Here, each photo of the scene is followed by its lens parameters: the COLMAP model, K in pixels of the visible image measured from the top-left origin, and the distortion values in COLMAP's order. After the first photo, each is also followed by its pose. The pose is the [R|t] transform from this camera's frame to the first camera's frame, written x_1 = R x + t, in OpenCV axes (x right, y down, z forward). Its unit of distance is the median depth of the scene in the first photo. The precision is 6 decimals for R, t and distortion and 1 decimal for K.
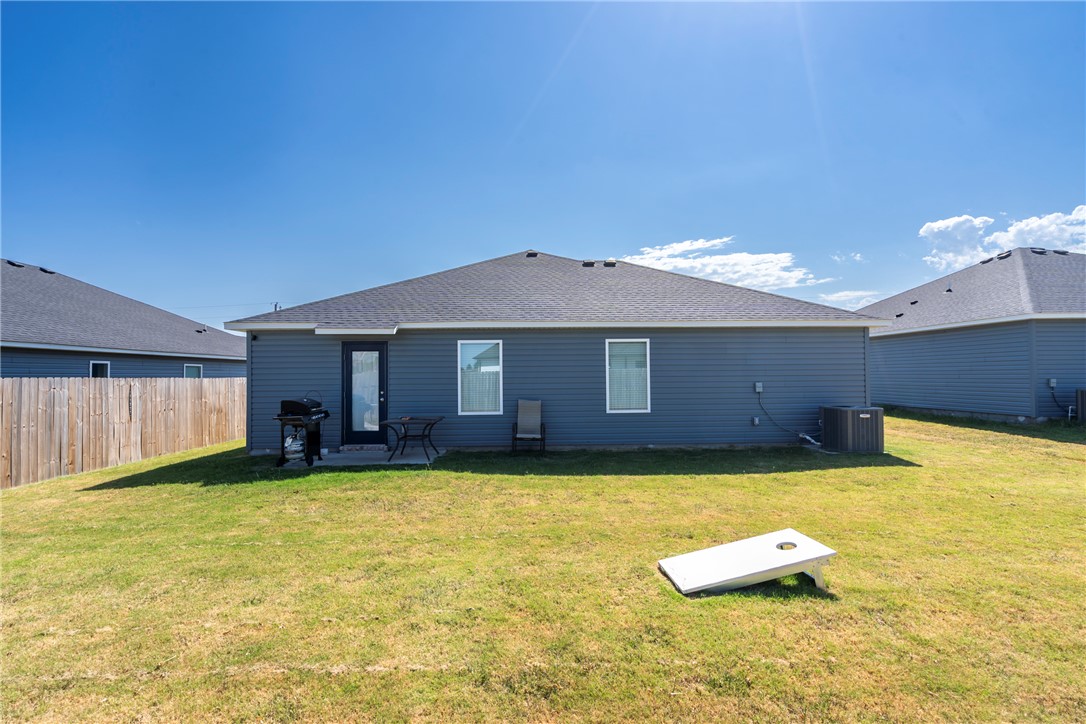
lens RADIAL K [[495.1, 0, 542.2], [0, 495.1, 358.7], [0, 0, 1]] dist [-0.003165, -0.000379]
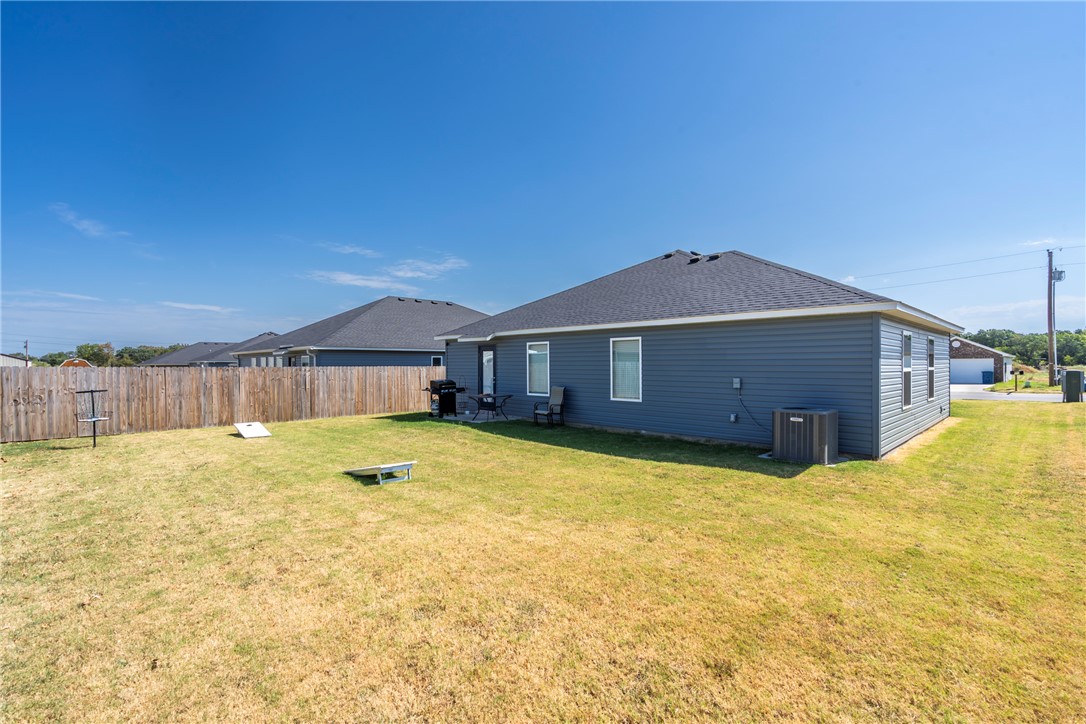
lens RADIAL K [[495.1, 0, 542.2], [0, 495.1, 358.7], [0, 0, 1]] dist [-0.003165, -0.000379]
pose [[0.674998, -0.000544, -0.737820, 0.908712], [0.023395, 0.999513, 0.020666, -0.019058], [0.737449, -0.031211, 0.674681, 0.073156]]
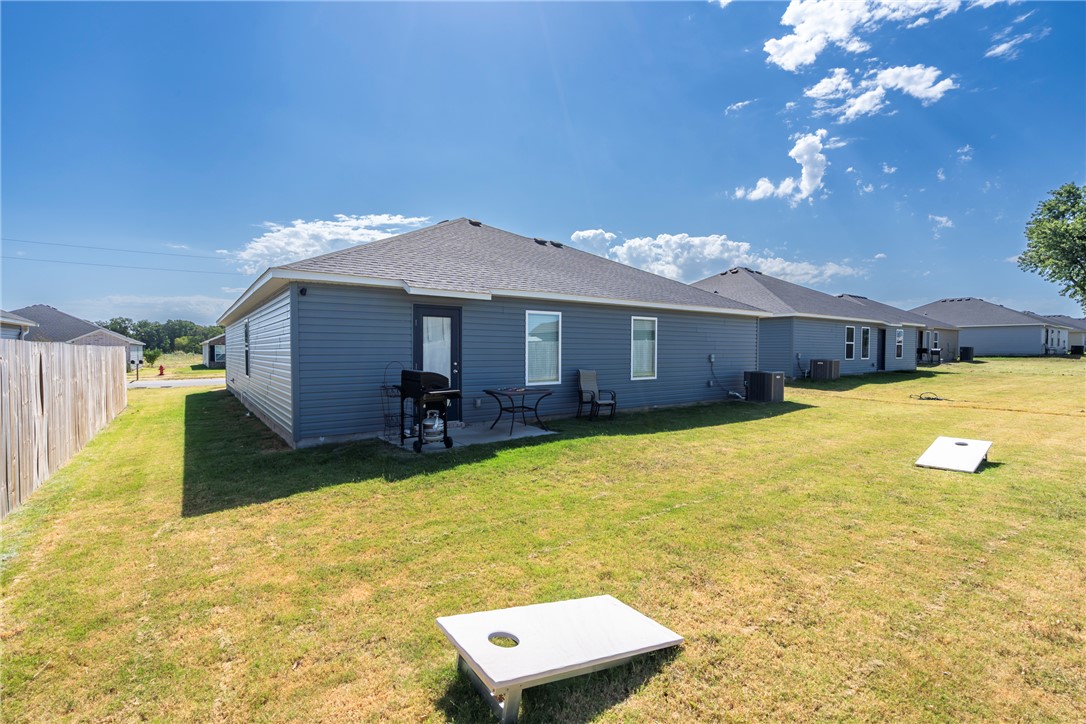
lens RADIAL K [[495.1, 0, 542.2], [0, 495.1, 358.7], [0, 0, 1]] dist [-0.003165, -0.000379]
pose [[0.825544, -0.000206, 0.564338, -0.699040], [-0.027219, 0.998822, 0.040183, 0.018639], [-0.563681, -0.048534, 0.824565, 0.166576]]
